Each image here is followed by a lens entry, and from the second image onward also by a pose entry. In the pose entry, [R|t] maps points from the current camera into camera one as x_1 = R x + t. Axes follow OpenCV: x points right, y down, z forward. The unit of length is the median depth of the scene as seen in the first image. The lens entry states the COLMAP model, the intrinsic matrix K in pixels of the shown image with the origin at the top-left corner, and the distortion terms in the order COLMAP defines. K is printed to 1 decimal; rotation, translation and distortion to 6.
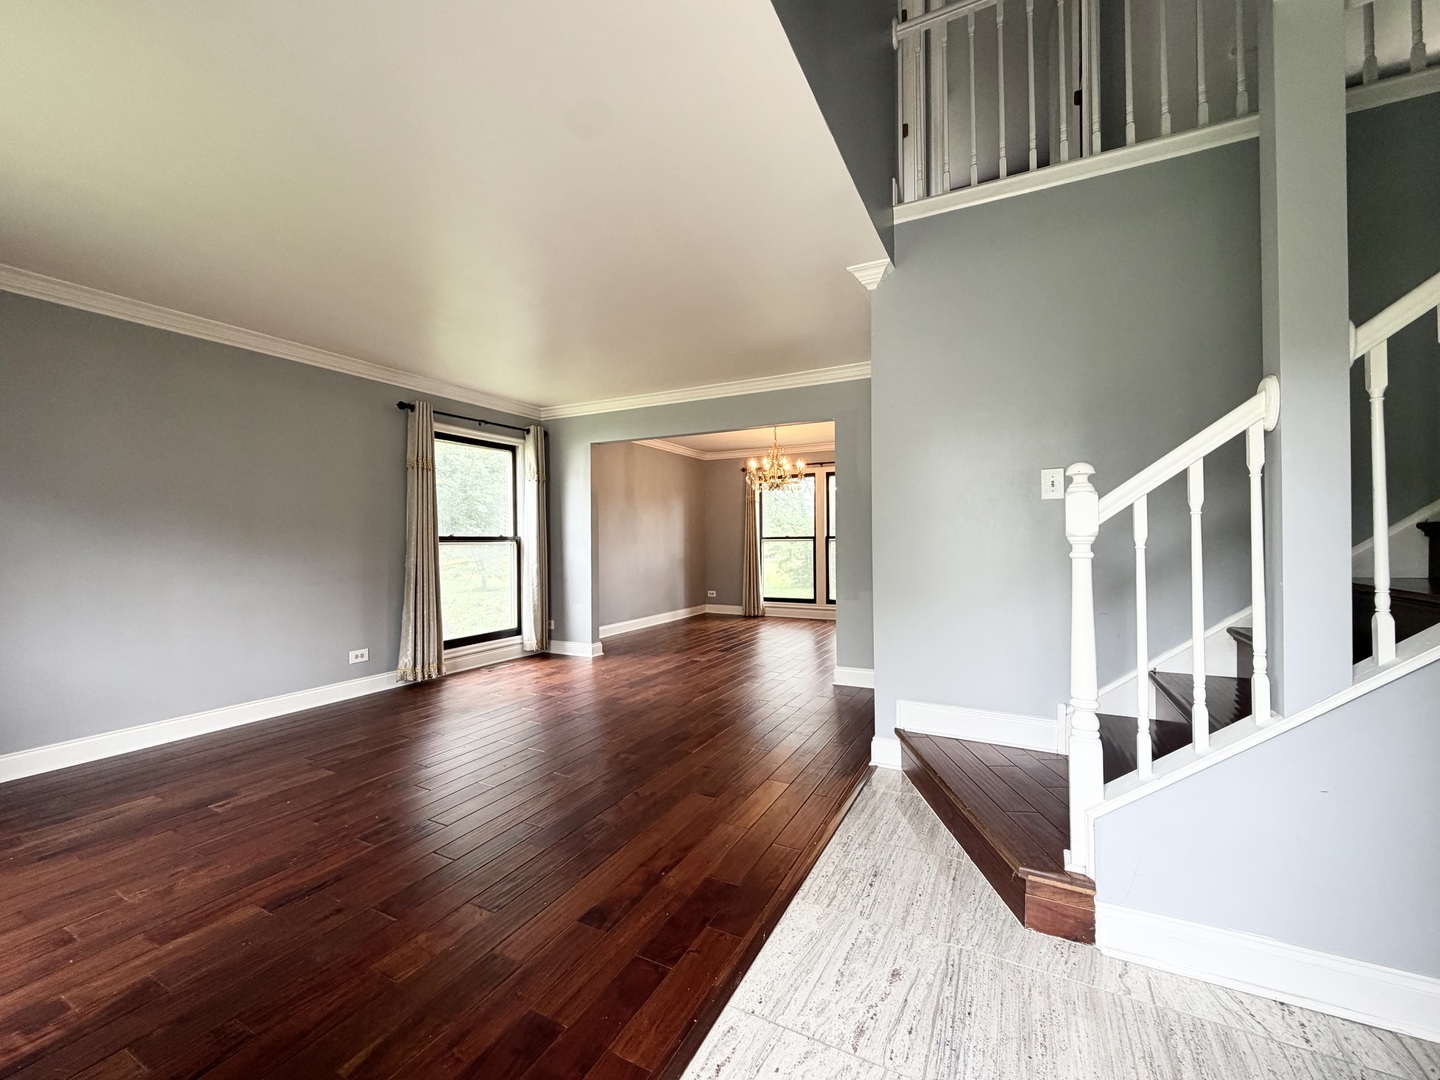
lens RADIAL K [[585.8, 0, 720.0], [0, 585.8, 540.0], [0, 0, 1]] dist [0.000597, 0.000238]
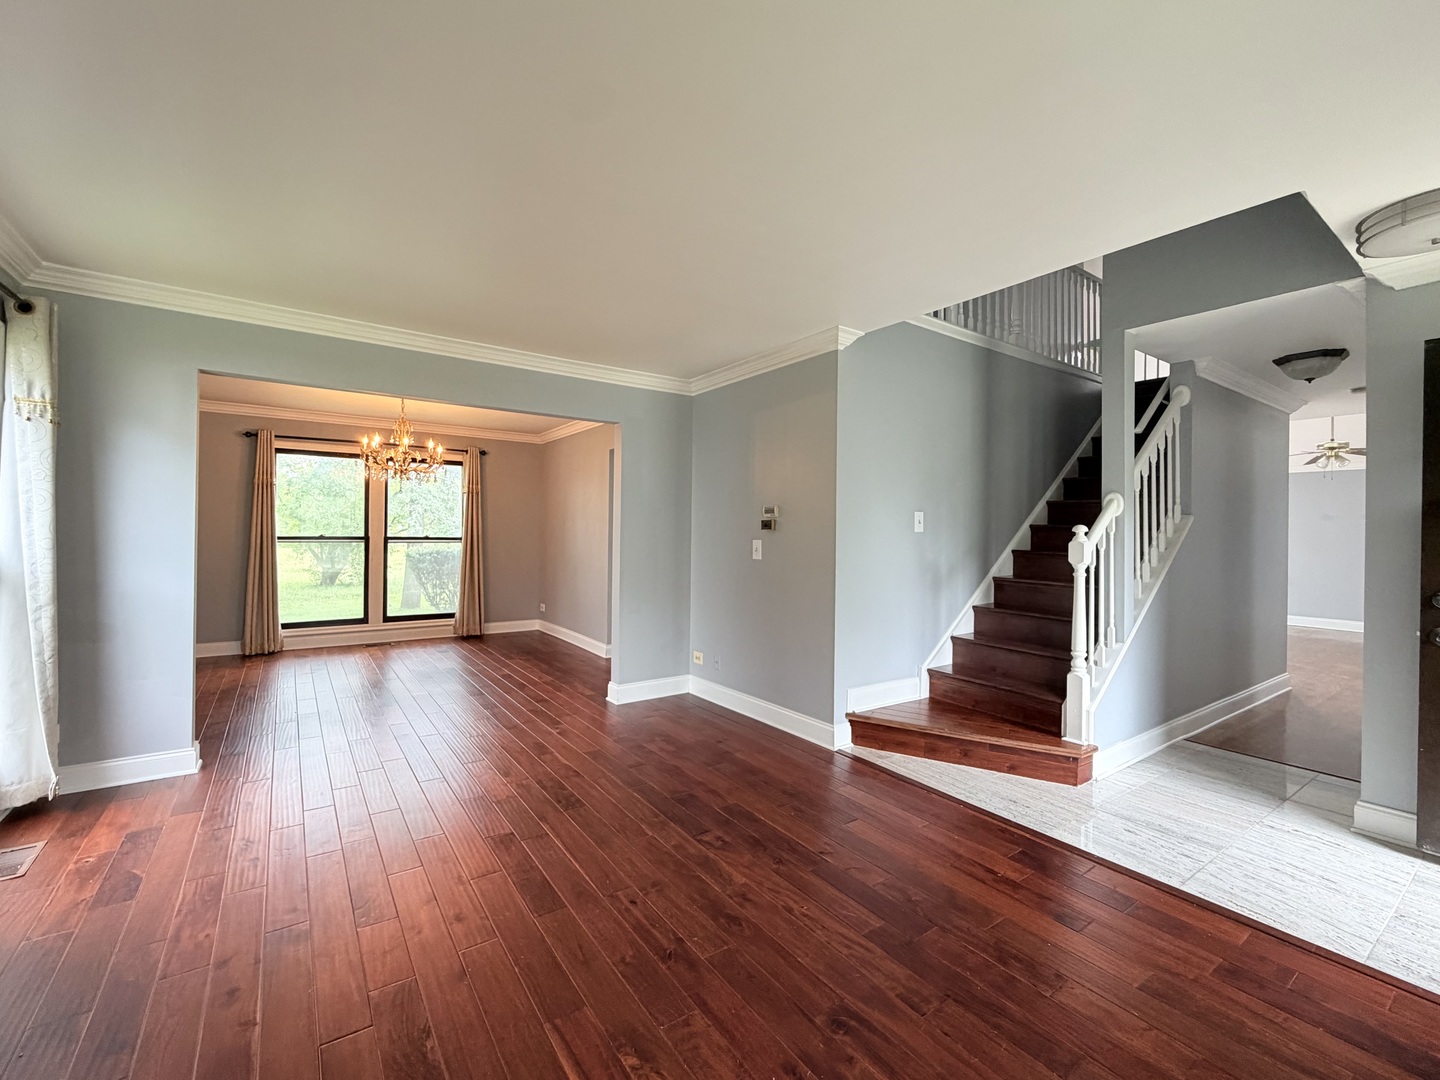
lens RADIAL K [[609.0, 0, 706.1], [0, 609.0, 529.3], [0, 0, 1]] dist [0.001071, -0.000232]
pose [[0.477864, 0.015131, 0.878303, -0.819001], [-0.016256, 0.999833, -0.008380, -0.040400], [-0.878283, -0.010274, 0.478030, 0.554979]]
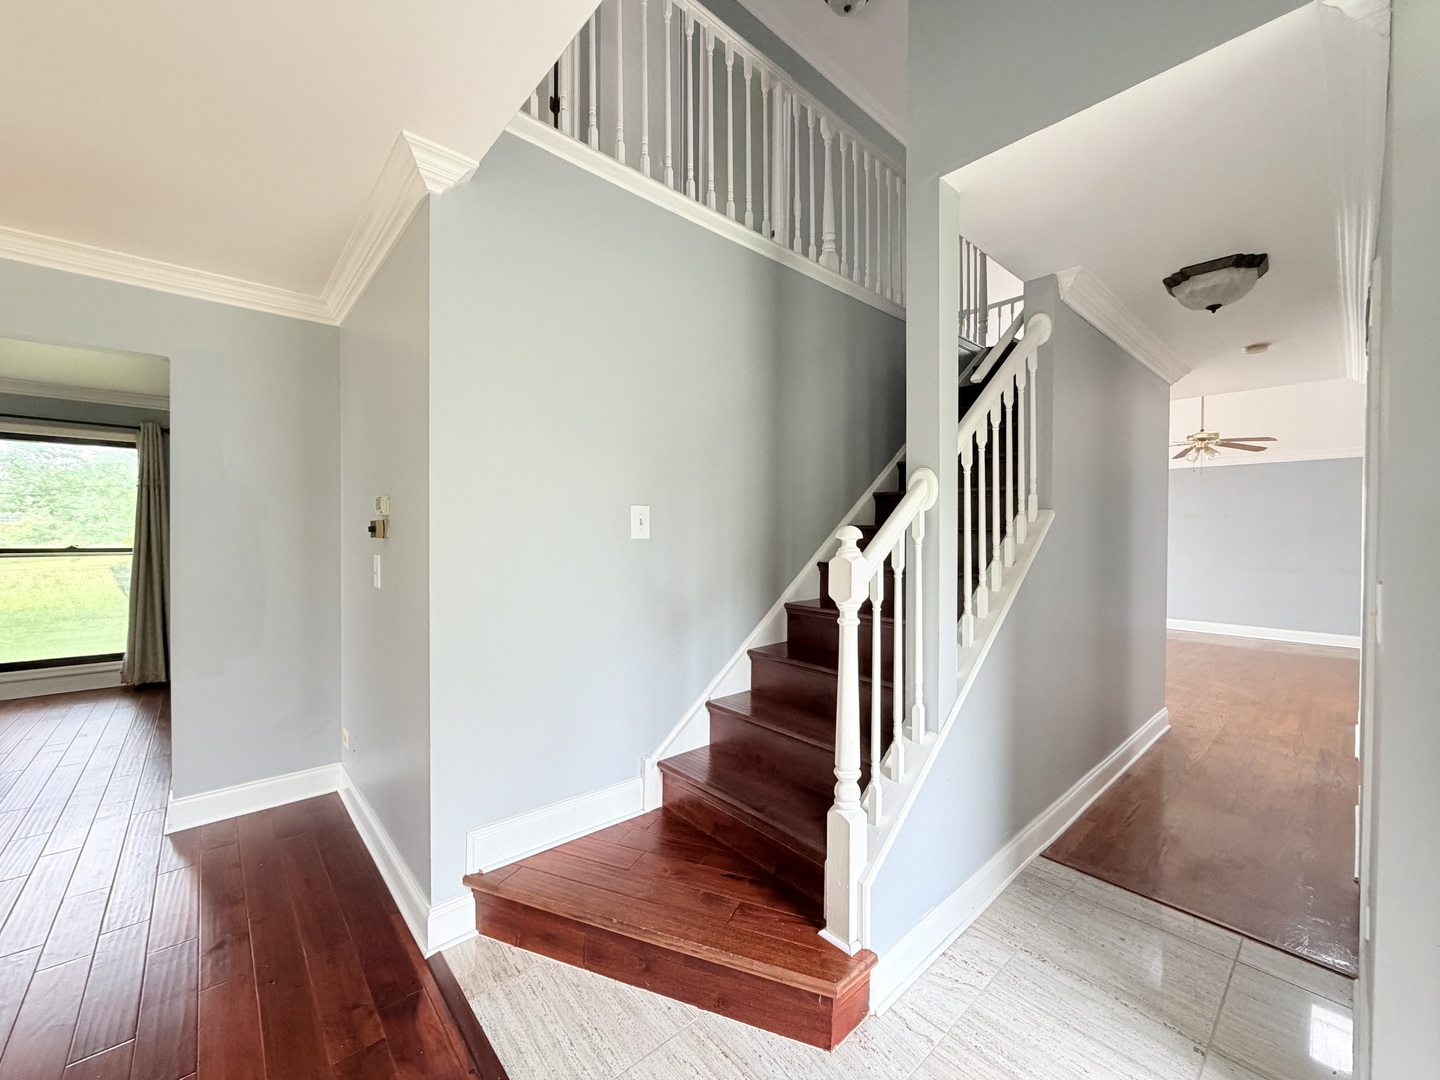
lens RADIAL K [[573.9, 0, 720.0], [0, 573.9, 540.0], [0, 0, 1]] dist [0.000410, 0.000083]
pose [[0.361334, -0.002978, 0.932432, -0.170667], [-0.007252, 0.999956, 0.006004, -0.055575], [-0.932408, -0.008932, 0.361296, 0.424534]]
